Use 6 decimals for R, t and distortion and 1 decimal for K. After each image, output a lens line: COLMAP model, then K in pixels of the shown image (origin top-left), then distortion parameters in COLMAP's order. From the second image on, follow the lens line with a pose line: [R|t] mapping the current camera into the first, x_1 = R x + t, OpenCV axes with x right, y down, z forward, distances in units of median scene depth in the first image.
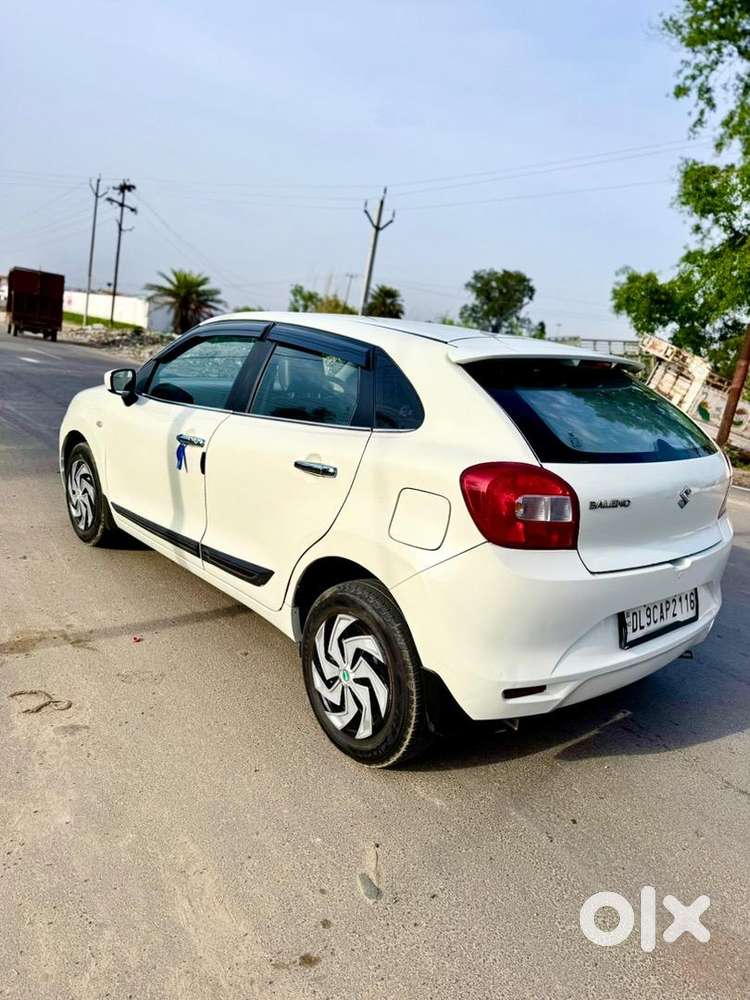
lens RADIAL K [[707.8, 0, 372.4], [0, 707.8, 505.1], [0, 0, 1]] dist [0.052240, -0.068922]
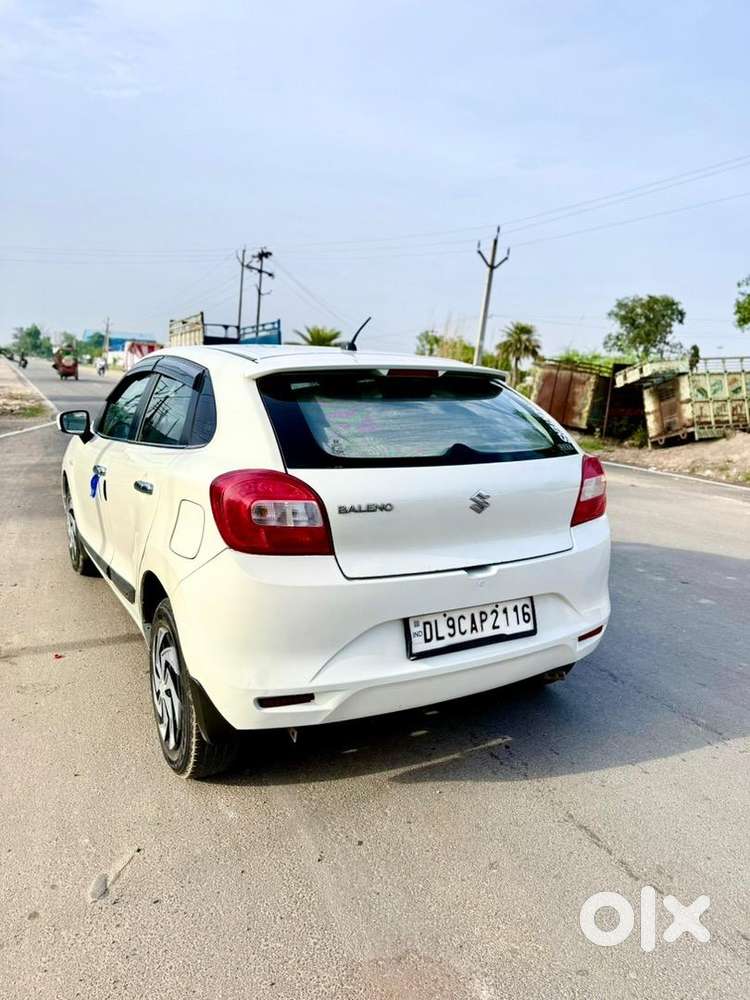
lens RADIAL K [[707.8, 0, 378.0], [0, 707.8, 505.3], [0, 0, 1]] dist [0.052240, -0.068922]
pose [[0.978048, -0.035584, -0.205320, 0.121021], [0.023583, 0.997883, -0.060604, 0.011909], [0.207042, 0.054432, 0.976817, 0.010399]]
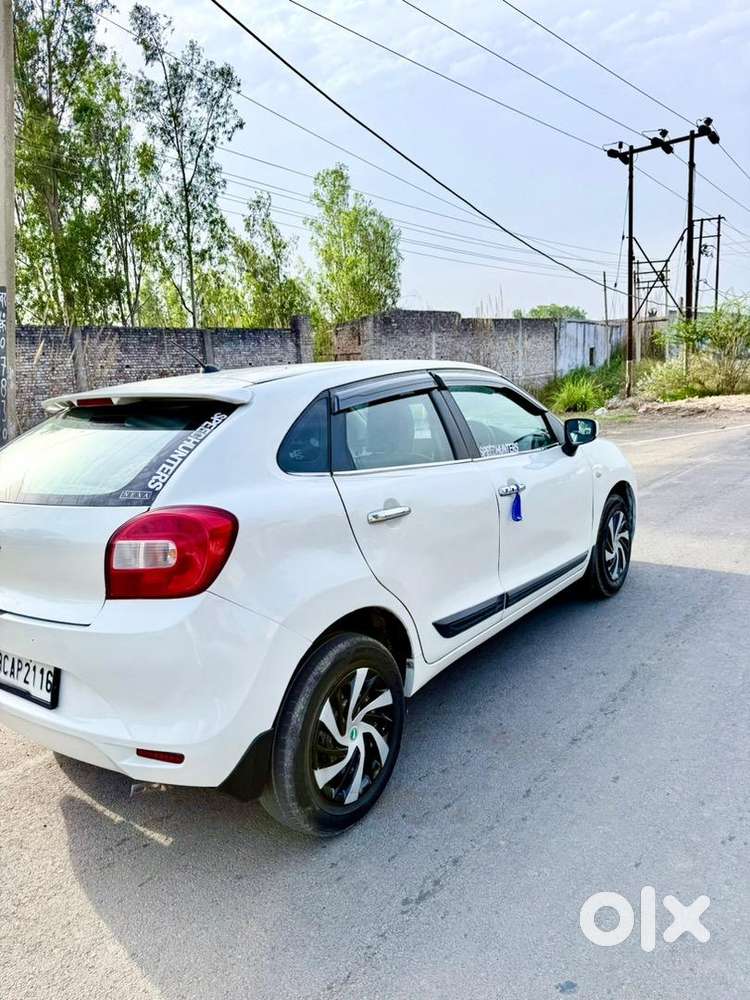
lens RADIAL K [[707.8, 0, 386.0], [0, 707.8, 512.0], [0, 0, 1]] dist [0.052240, -0.068922]
pose [[0.205409, 0.067743, -0.976329, 0.347812], [-0.140865, 0.989260, 0.039004, -0.037652], [0.968485, 0.129519, 0.212746, 0.312474]]
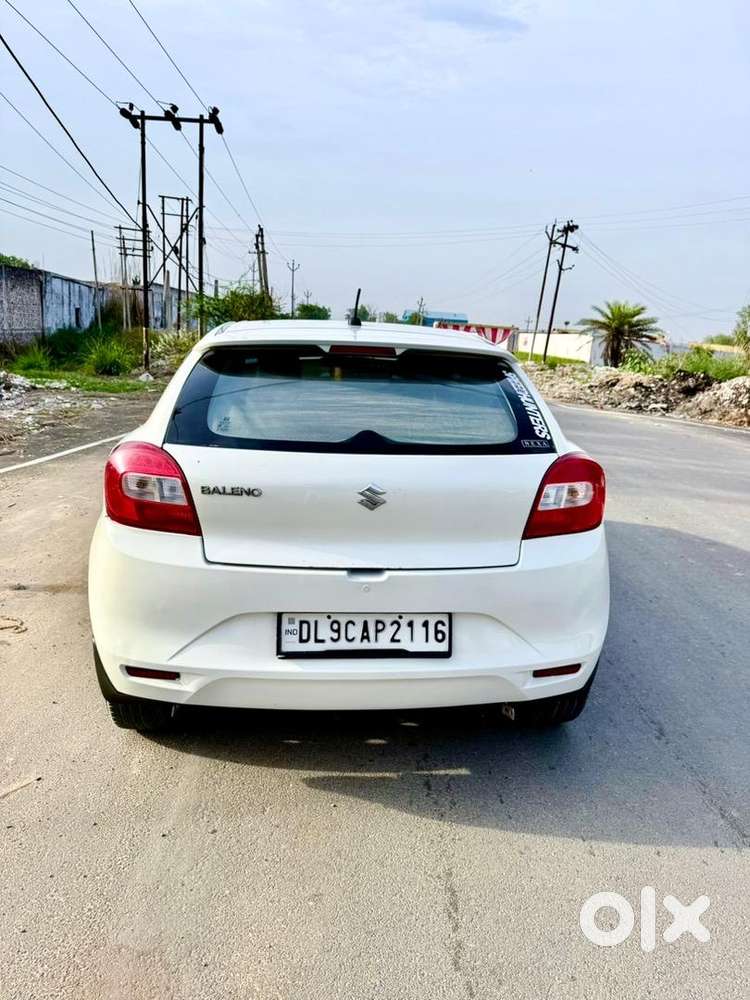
lens RADIAL K [[707.8, 0, 375.4], [0, 707.8, 507.0], [0, 0, 1]] dist [0.052240, -0.068922]
pose [[0.809080, 0.069478, -0.583578, 0.226373], [-0.096158, 0.995256, -0.014823, 0.003338], [0.579779, 0.068109, 0.811922, 0.077665]]
